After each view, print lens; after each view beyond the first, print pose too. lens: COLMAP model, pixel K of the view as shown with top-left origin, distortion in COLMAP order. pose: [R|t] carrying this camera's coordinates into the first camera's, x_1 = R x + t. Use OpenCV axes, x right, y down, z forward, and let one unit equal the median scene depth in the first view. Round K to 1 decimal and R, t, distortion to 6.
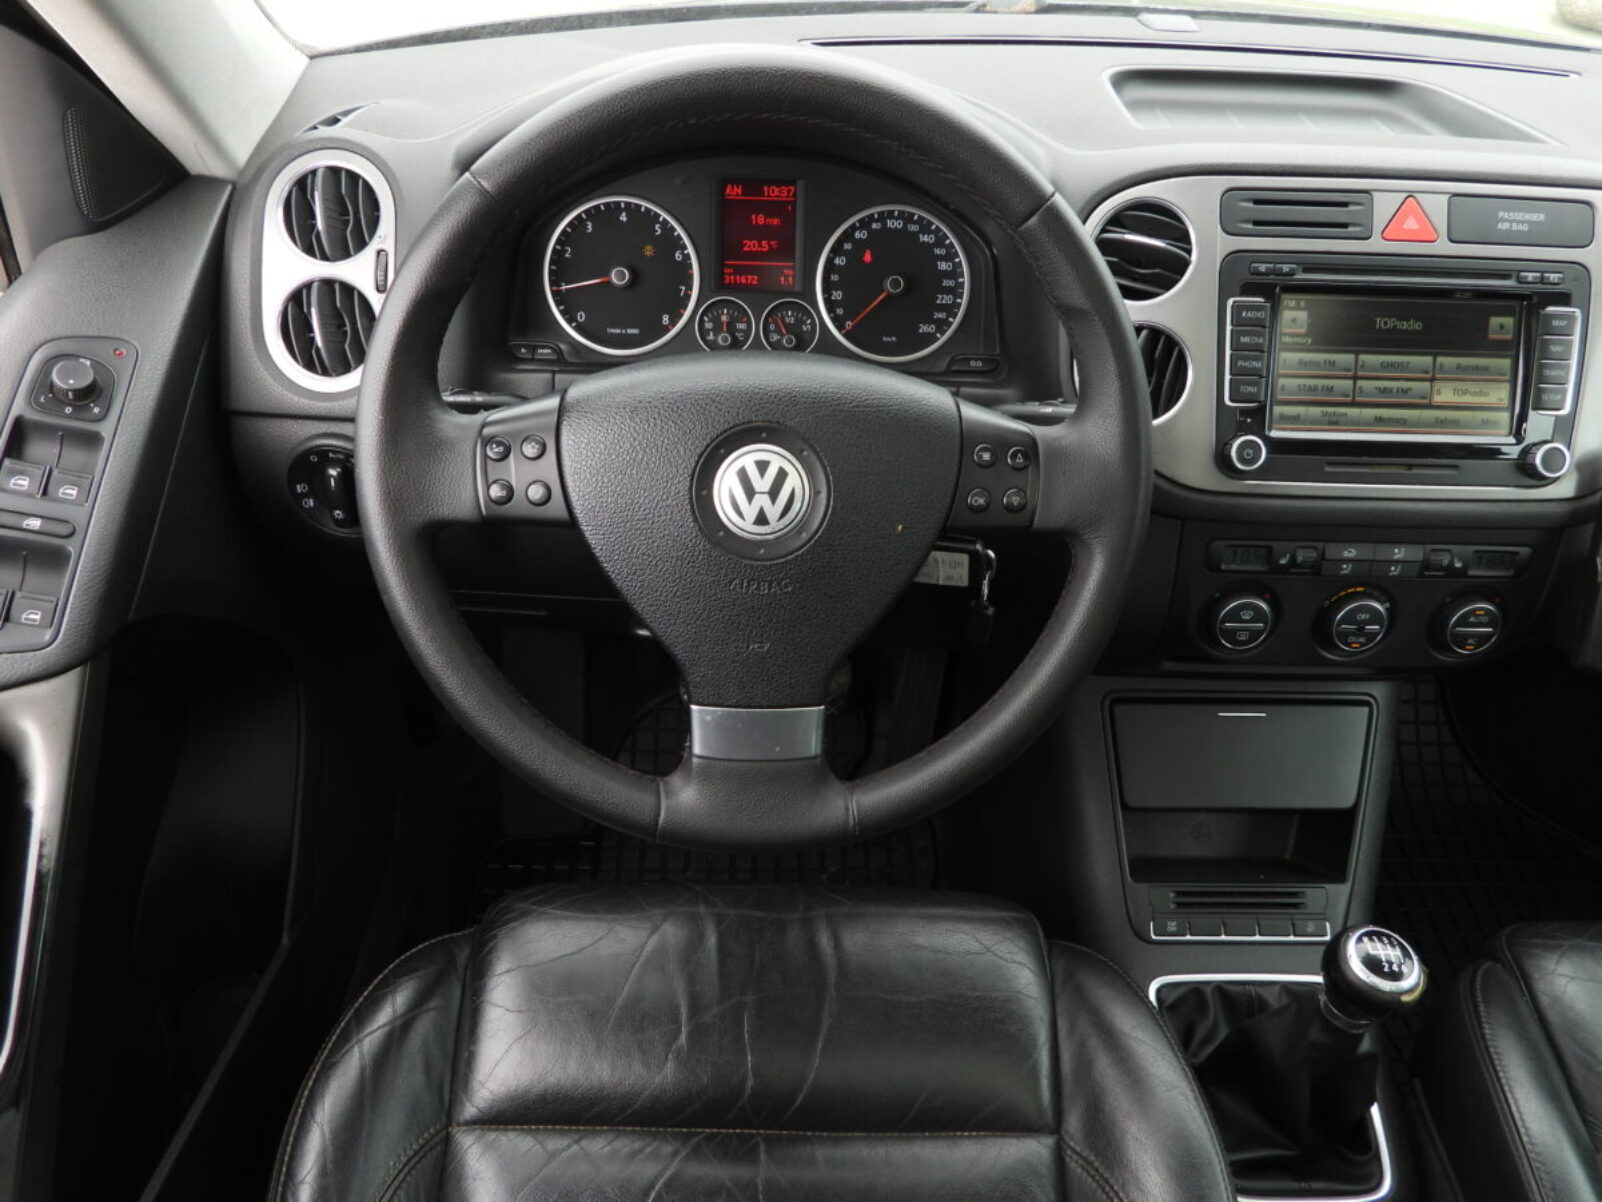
lens RADIAL K [[1147.2, 0, 801.0], [0, 1147.2, 601.0], [0, 0, 1]] dist [-0.009432, 0.001828]
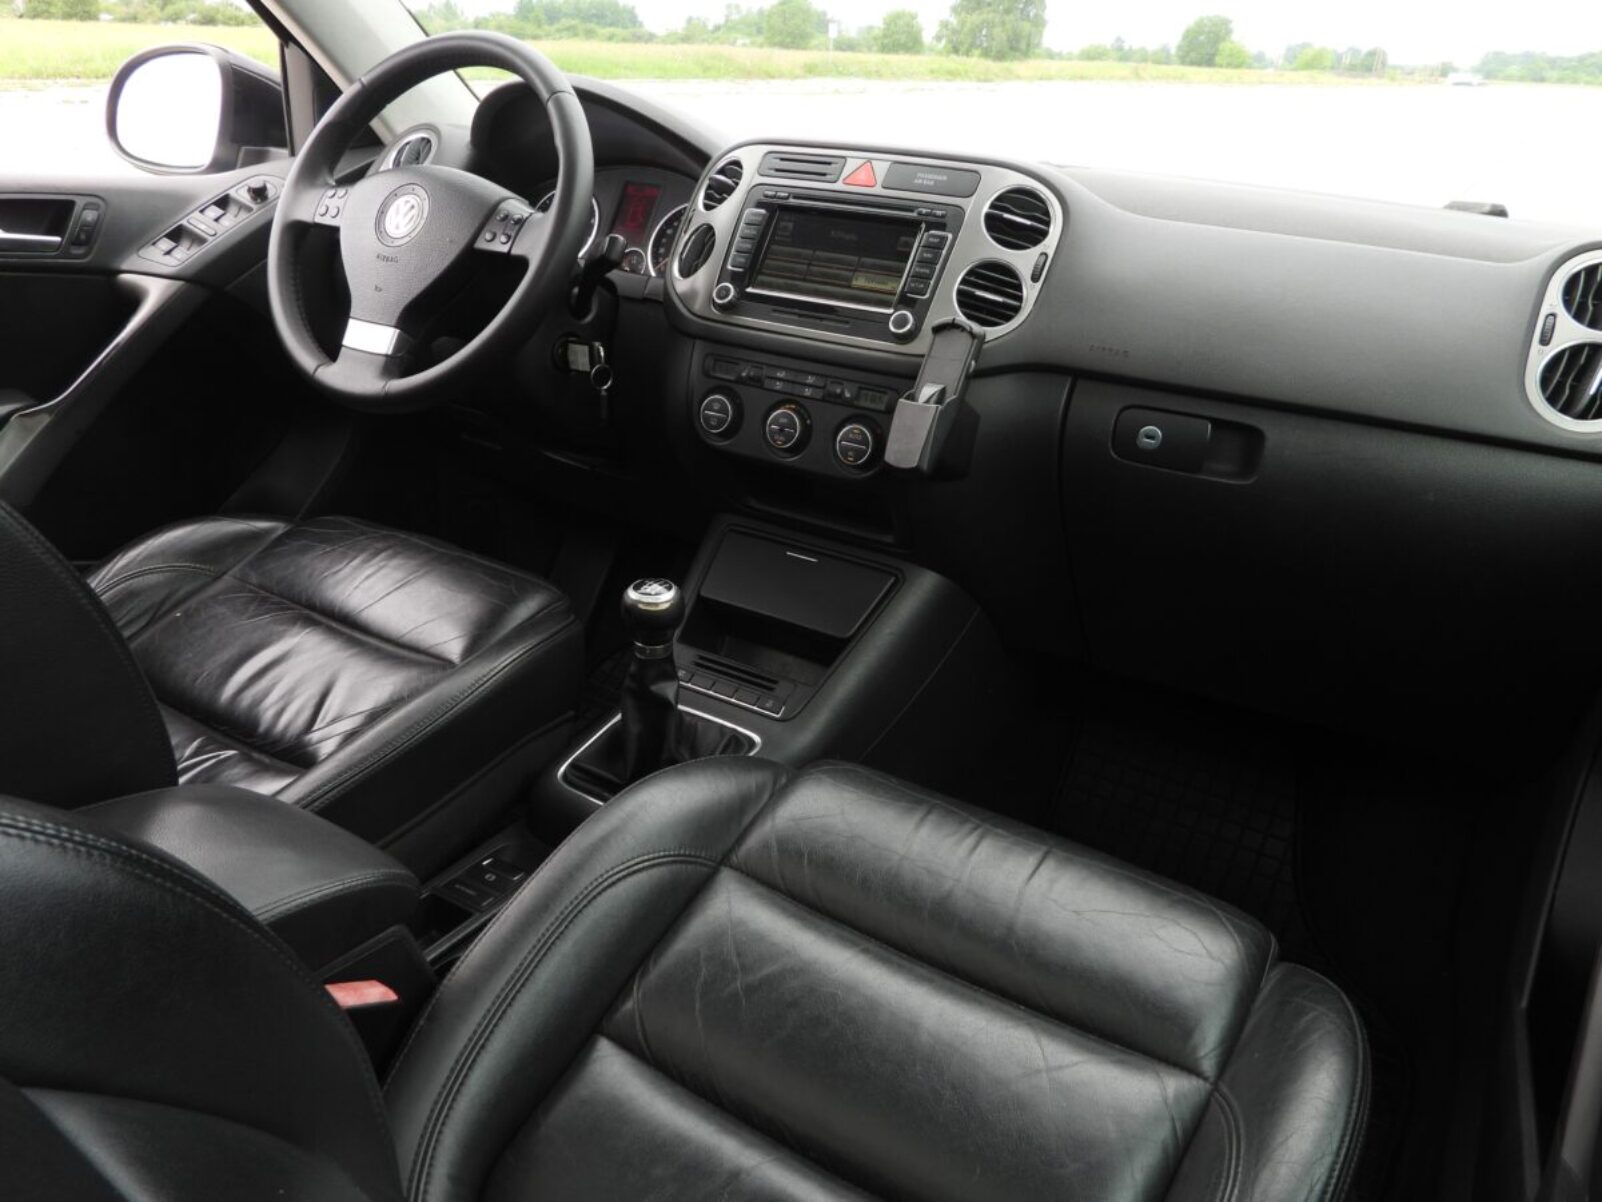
lens RADIAL K [[1224.2, 0, 801.0], [0, 1224.2, 601.0], [0, 0, 1]] dist [-0.007342, -0.001891]
pose [[0.834998, 0.220237, -0.504256, 1.376374], [-0.367508, 0.905258, -0.213179, 0.555549], [0.409533, 0.363322, 0.836827, -0.204771]]
